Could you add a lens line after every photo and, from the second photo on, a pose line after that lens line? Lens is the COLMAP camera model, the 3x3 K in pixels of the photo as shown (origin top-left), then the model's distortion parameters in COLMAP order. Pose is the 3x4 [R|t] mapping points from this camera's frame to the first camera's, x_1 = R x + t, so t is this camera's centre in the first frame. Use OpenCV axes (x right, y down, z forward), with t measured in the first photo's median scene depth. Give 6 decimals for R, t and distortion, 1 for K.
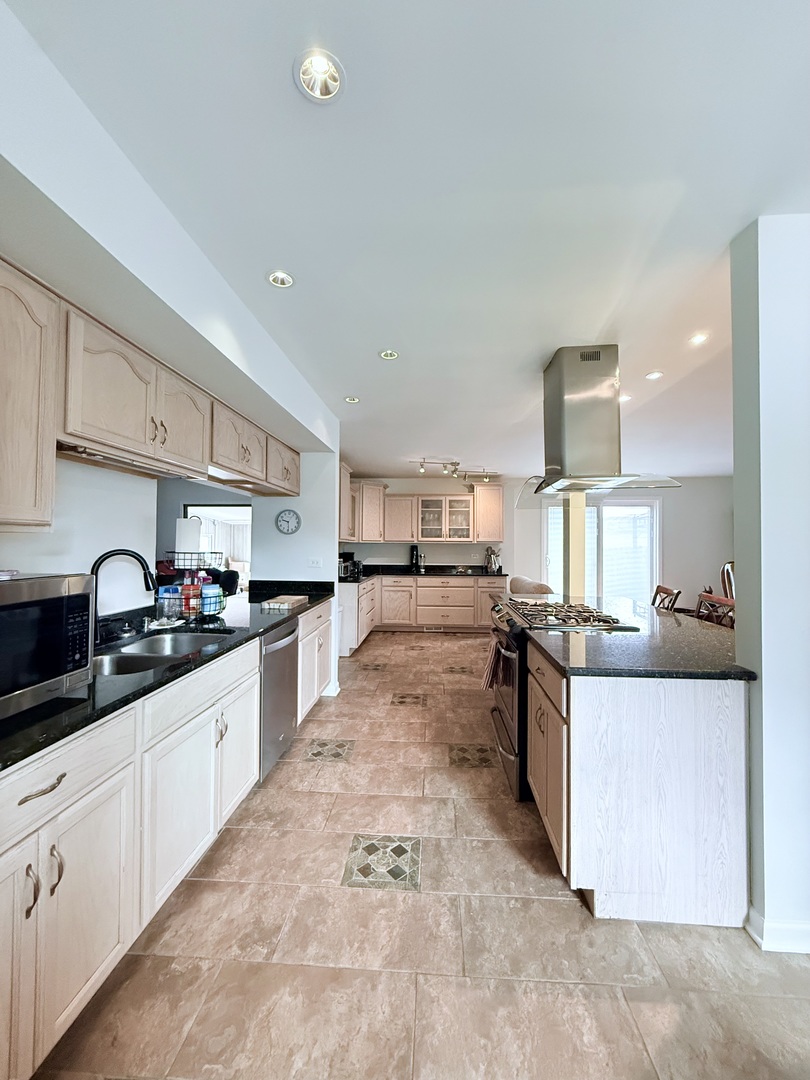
lens RADIAL K [[431.4, 0, 405.4], [0, 431.4, 538.0], [0, 0, 1]] dist [-0.000842, 0.000458]
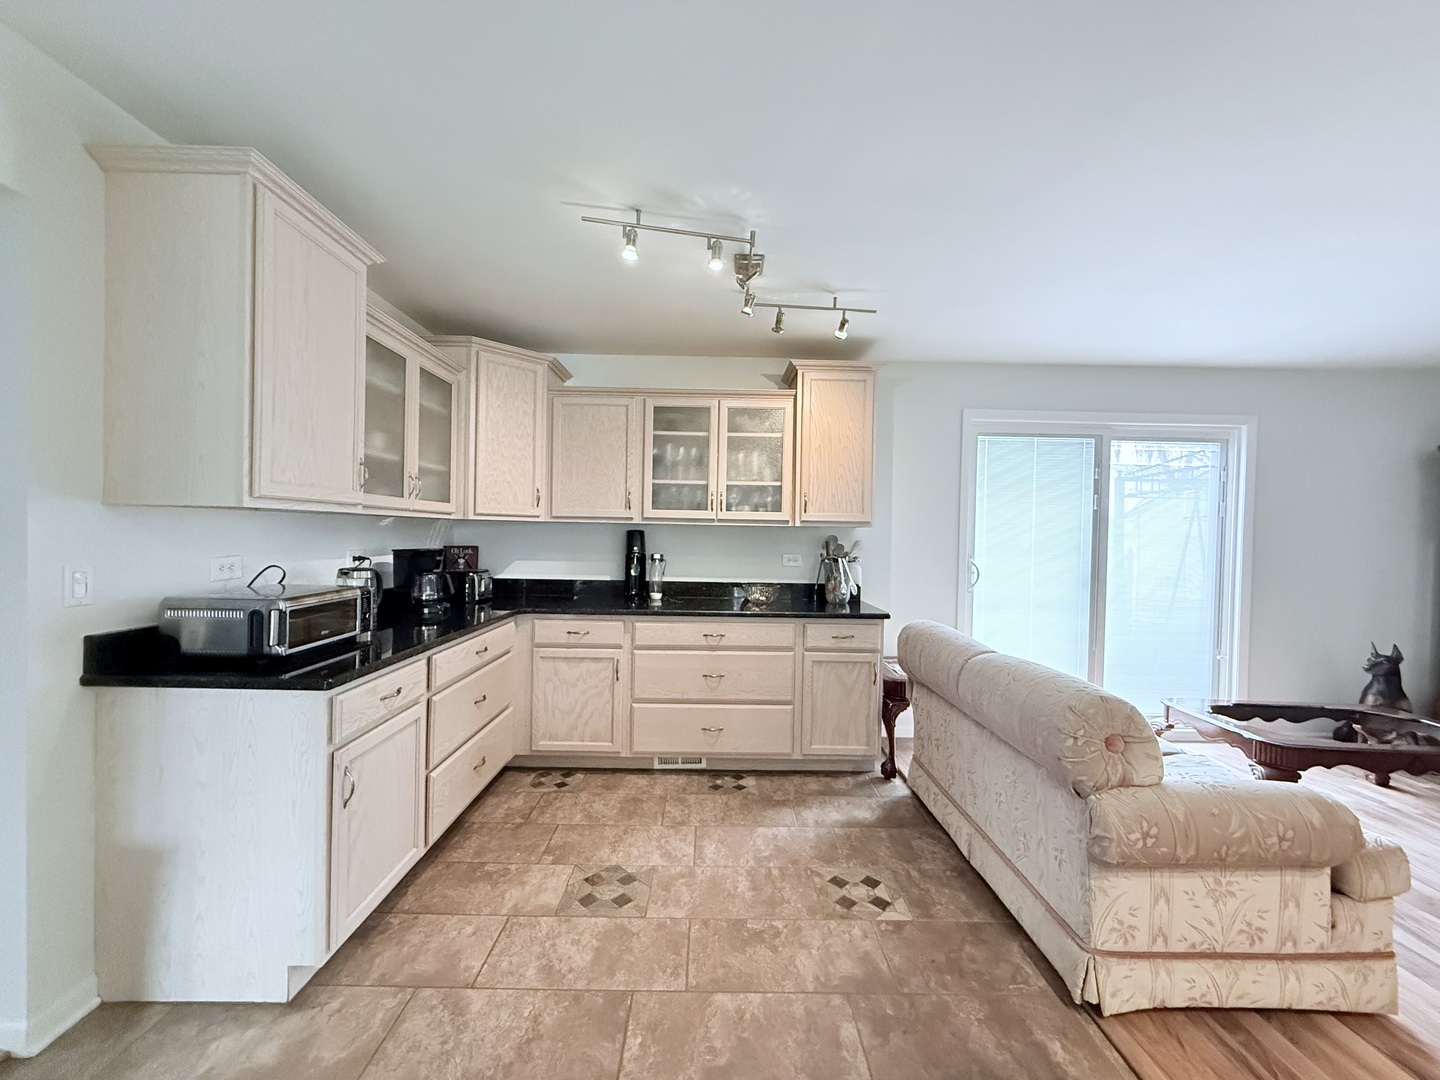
lens RADIAL K [[575.2, 0, 717.9], [0, 575.2, 539.7], [0, 0, 1]] dist [-0.000842, 0.000458]
pose [[0.996830, 0.012518, 0.078576, 0.054409], [-0.015513, 0.999172, 0.037622, 0.005991], [-0.078040, -0.038722, 0.996198, 0.504924]]
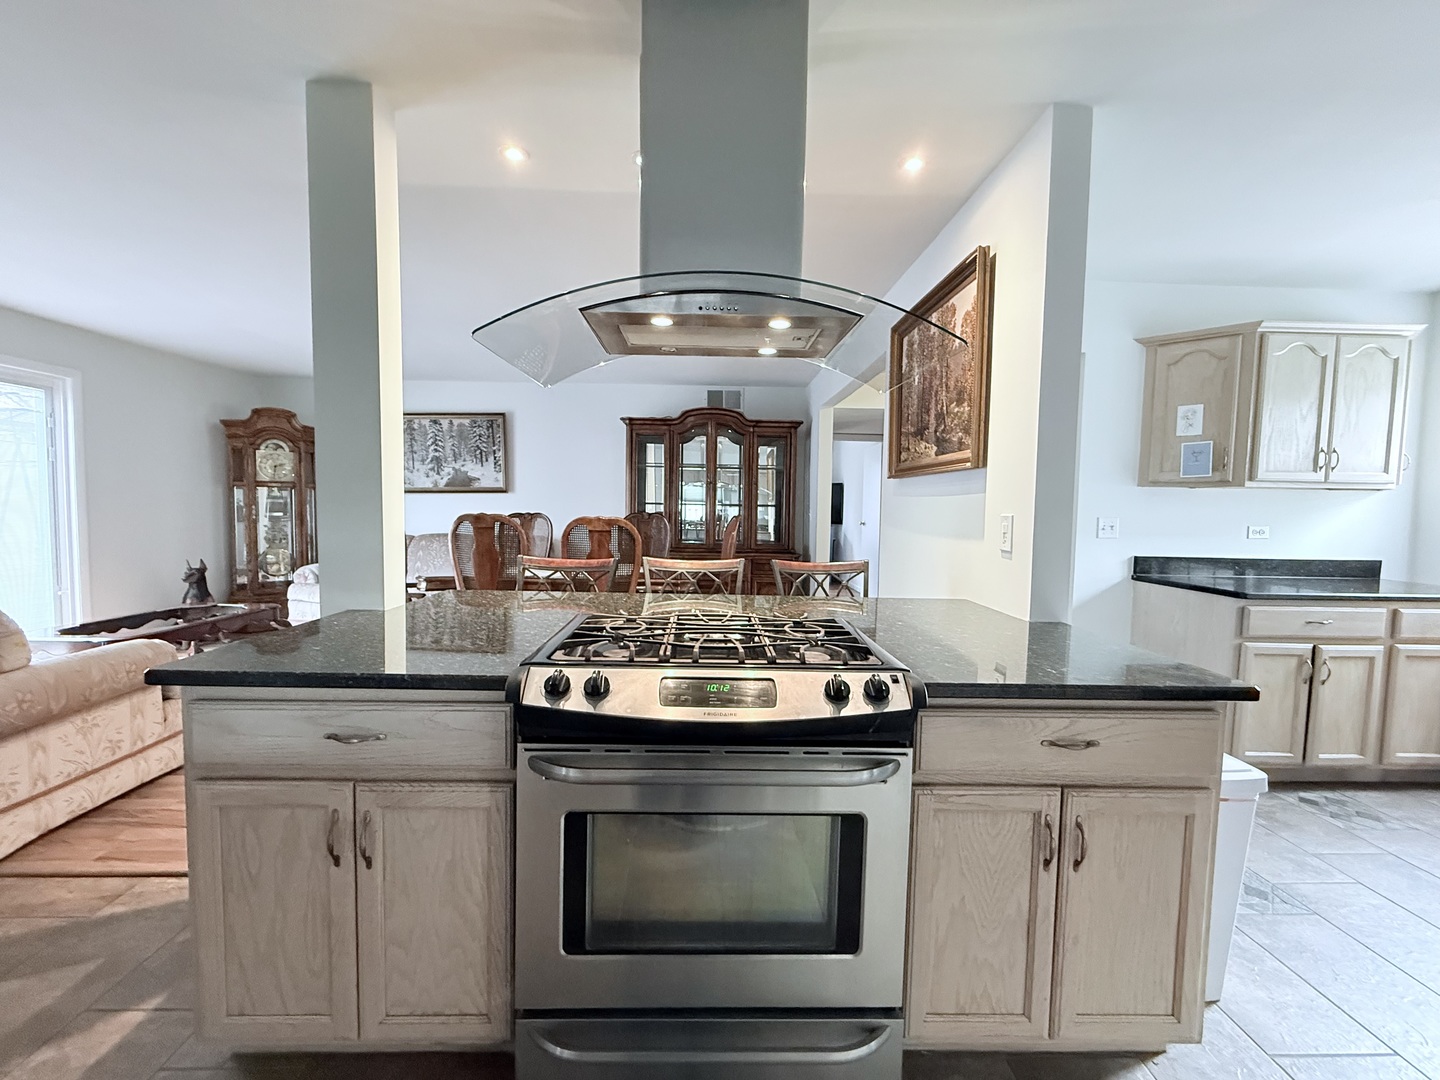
lens RADIAL K [[575.2, 0, 716.4], [0, 575.2, 540.1], [0, 0, 1]] dist [-0.000842, 0.000458]
pose [[-0.092440, -0.065875, 0.993537, -0.068035], [-0.040446, 0.997234, 0.062357, 0.013886], [-0.994896, -0.034420, -0.094849, 0.399205]]
